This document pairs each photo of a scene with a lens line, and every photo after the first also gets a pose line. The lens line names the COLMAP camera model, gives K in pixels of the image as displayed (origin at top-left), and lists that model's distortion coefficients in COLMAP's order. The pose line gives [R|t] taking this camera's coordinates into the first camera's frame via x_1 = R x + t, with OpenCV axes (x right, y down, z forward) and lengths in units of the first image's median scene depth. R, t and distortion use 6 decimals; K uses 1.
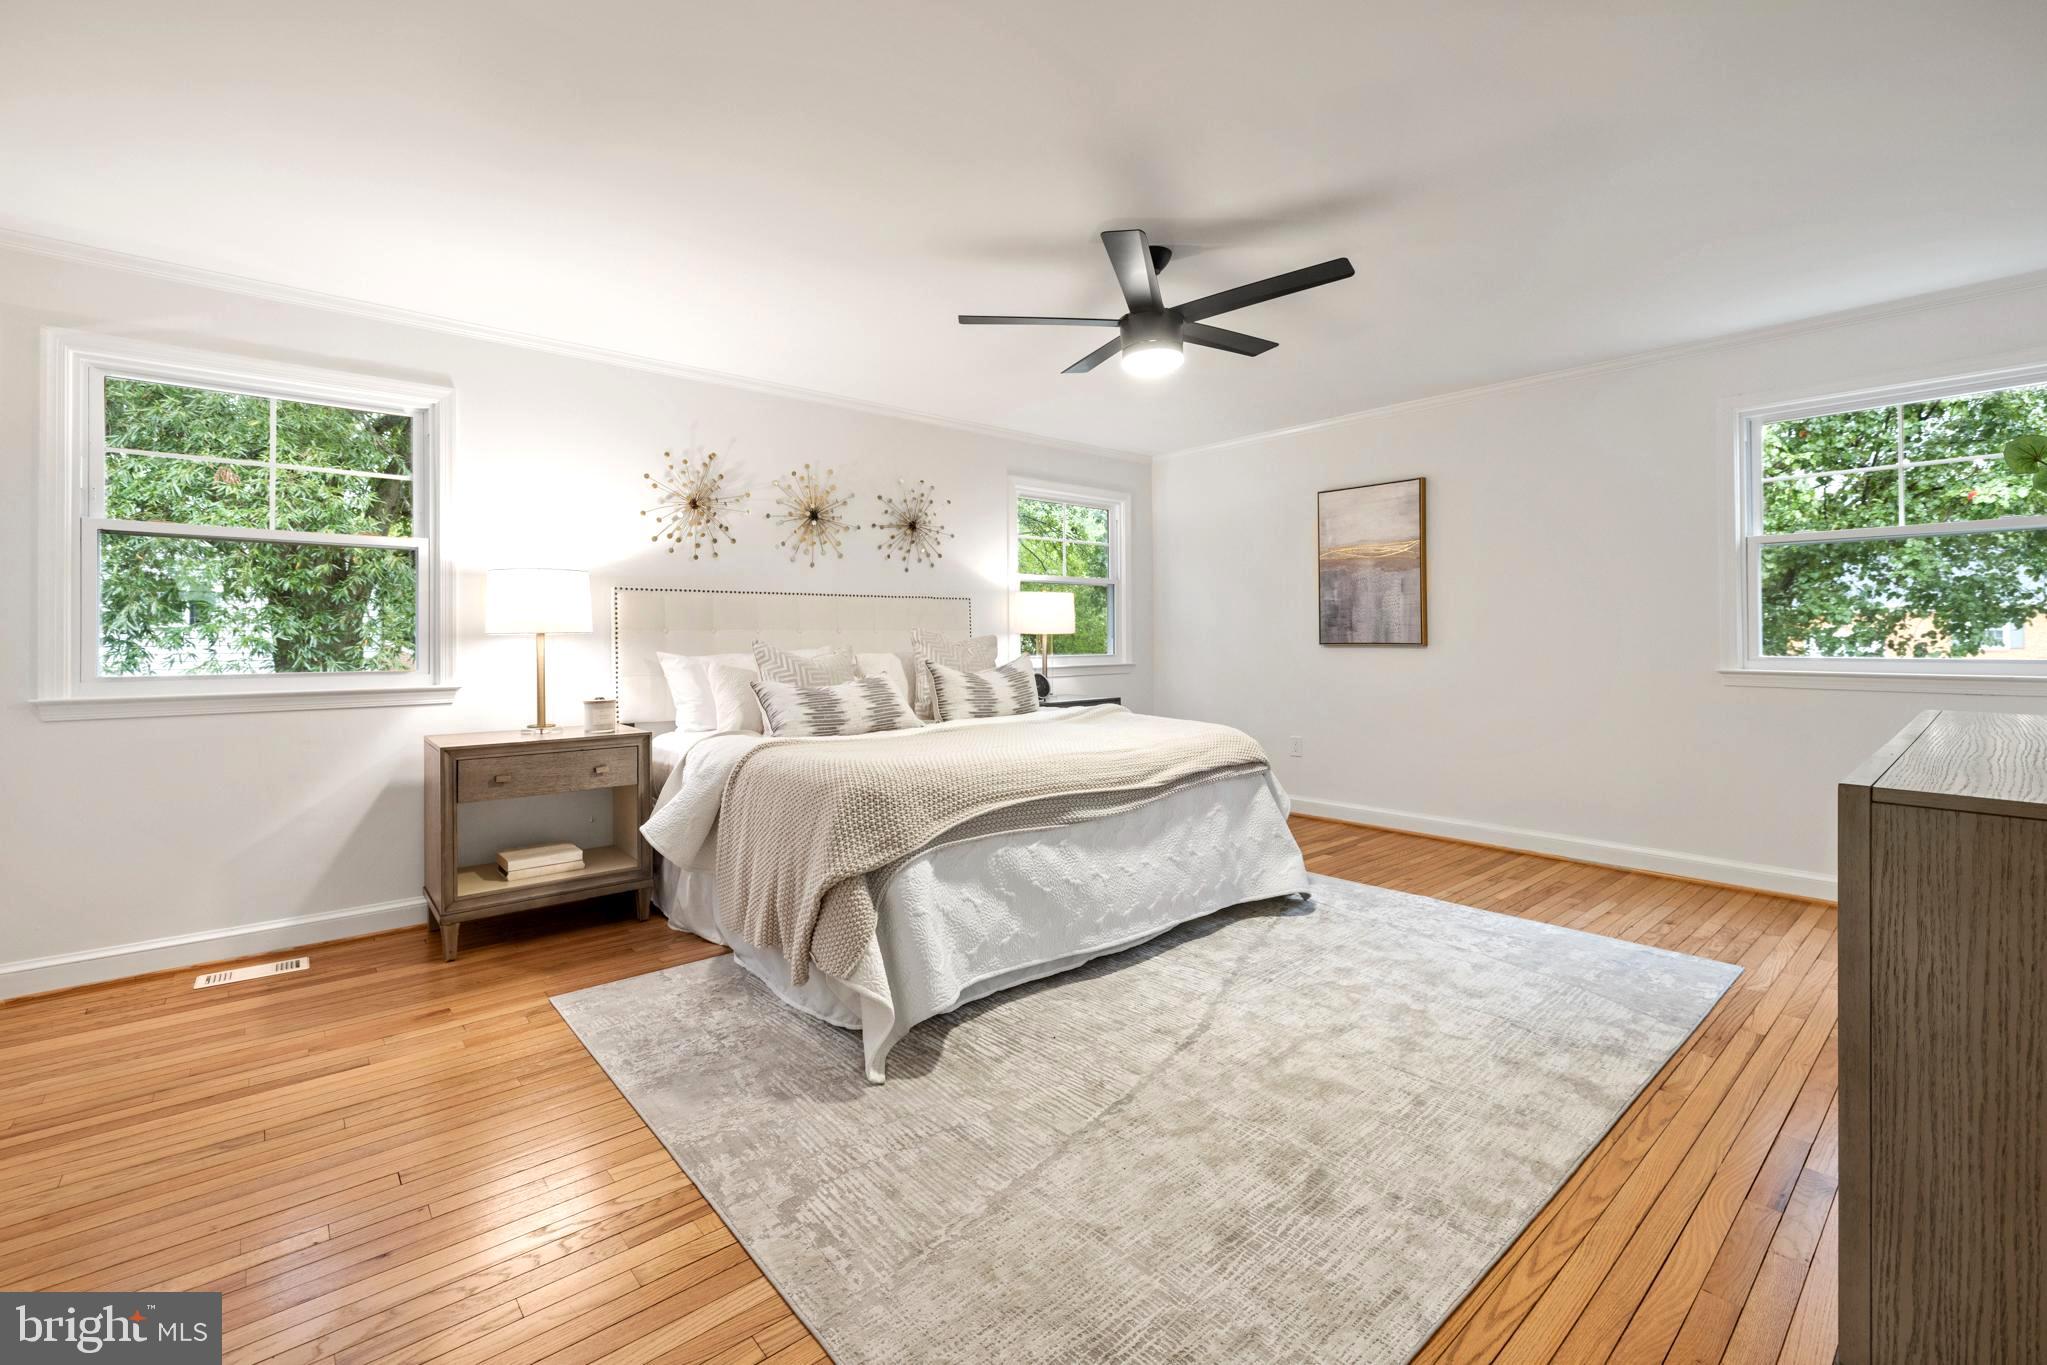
lens RADIAL K [[861.4, 0, 1041.5], [0, 861.4, 635.9], [0, 0, 1]] dist [0.001765, -0.000937]
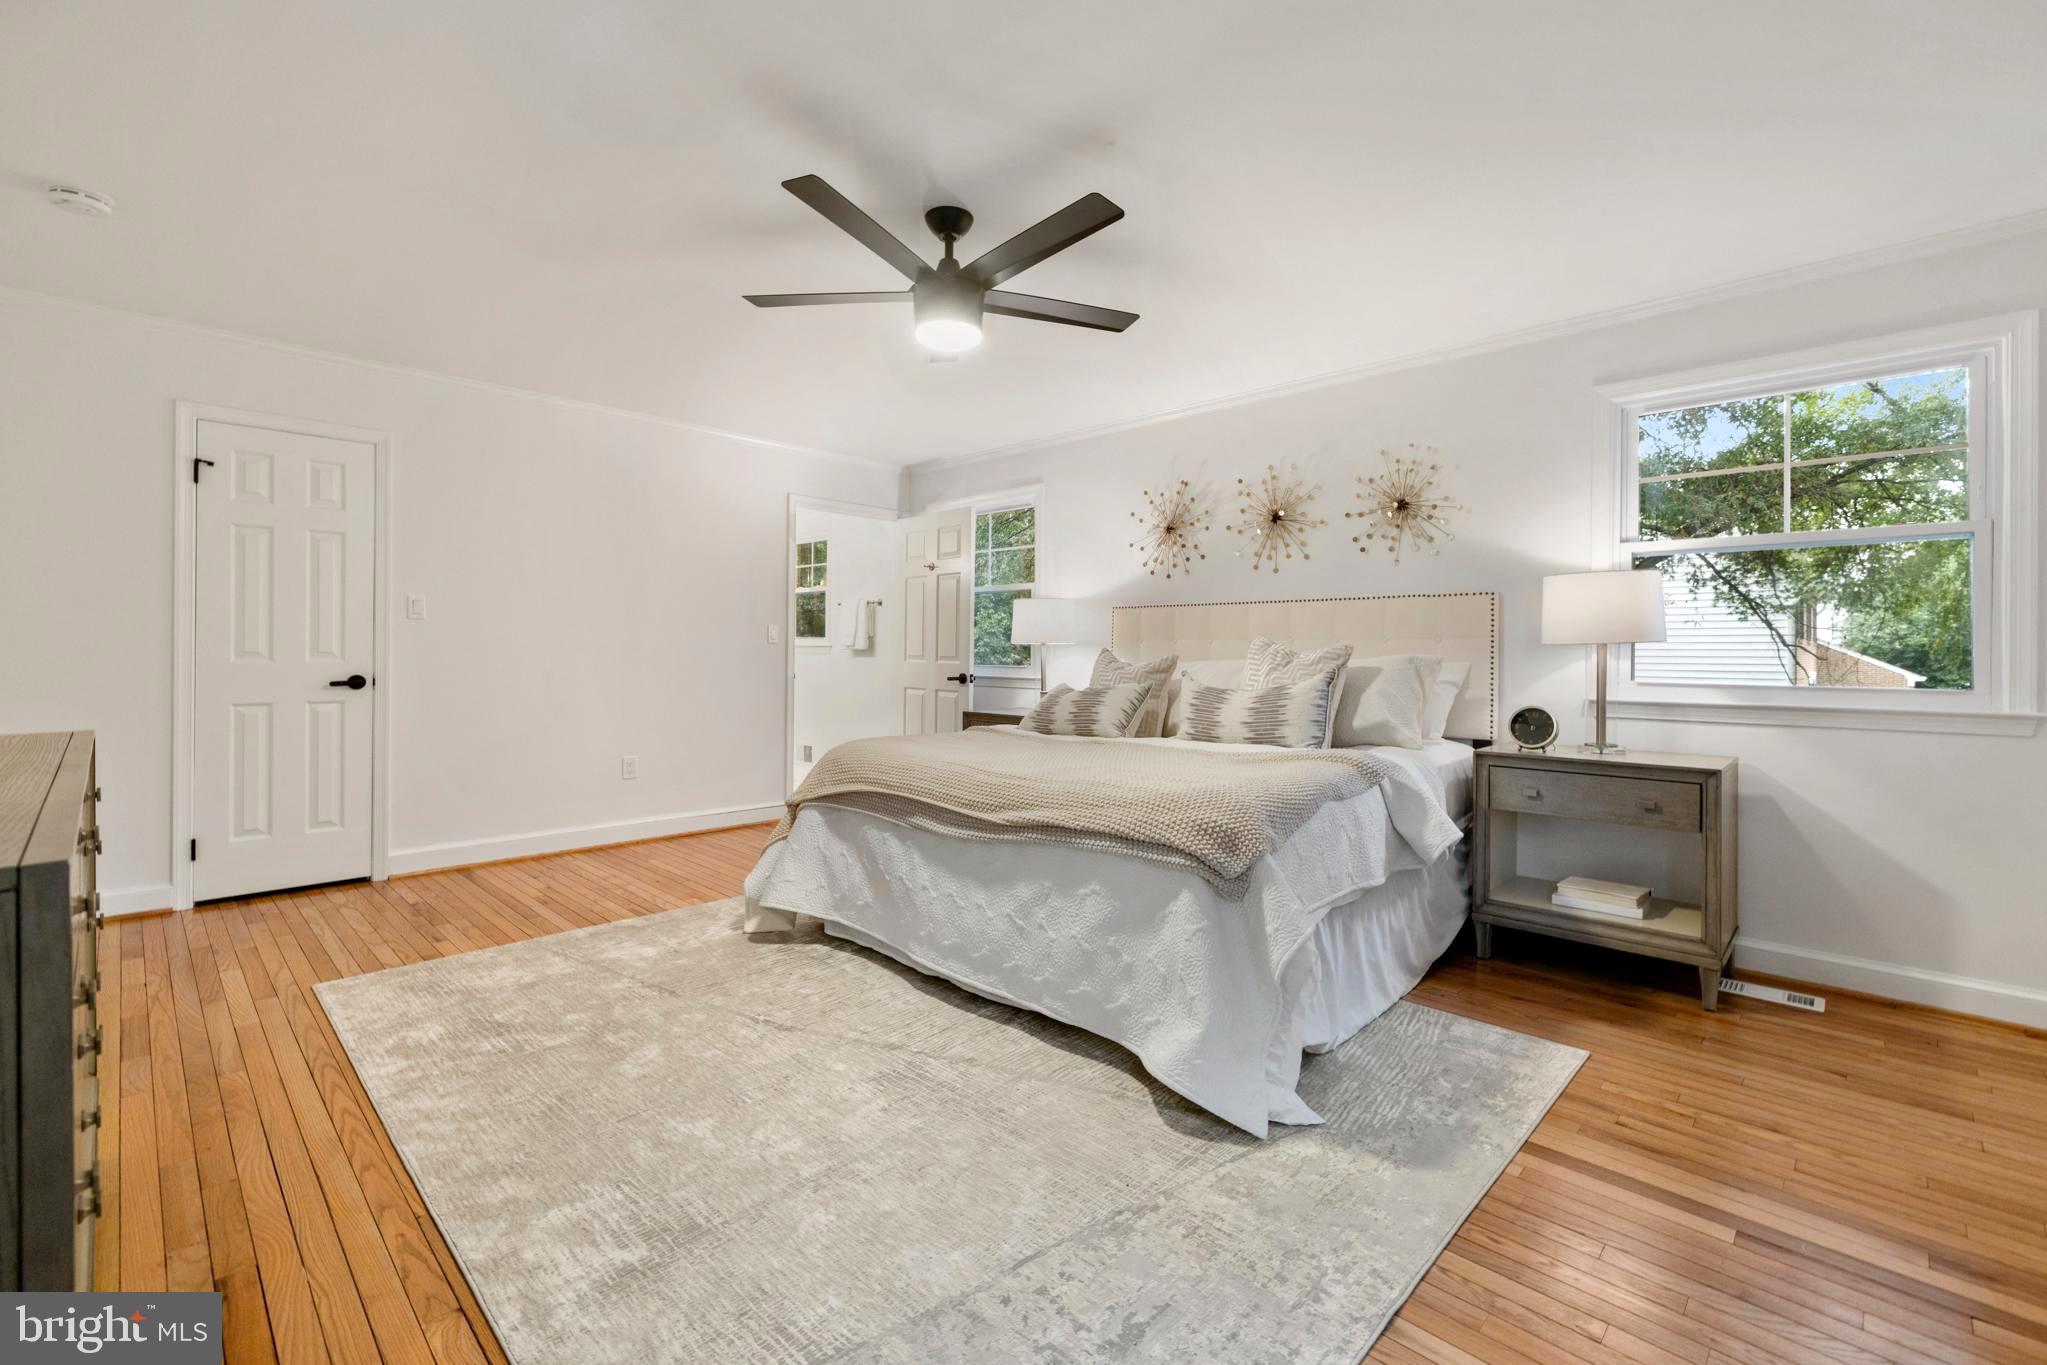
lens RADIAL K [[925.8, 0, 1056.5], [0, 925.8, 640.4], [0, 0, 1]] dist [0.011057, -0.001064]
pose [[0.067983, -0.004537, -0.997676, 0.815190], [-0.004742, 0.999977, -0.004871, -0.000088], [0.997675, 0.005062, 0.067960, 0.775868]]
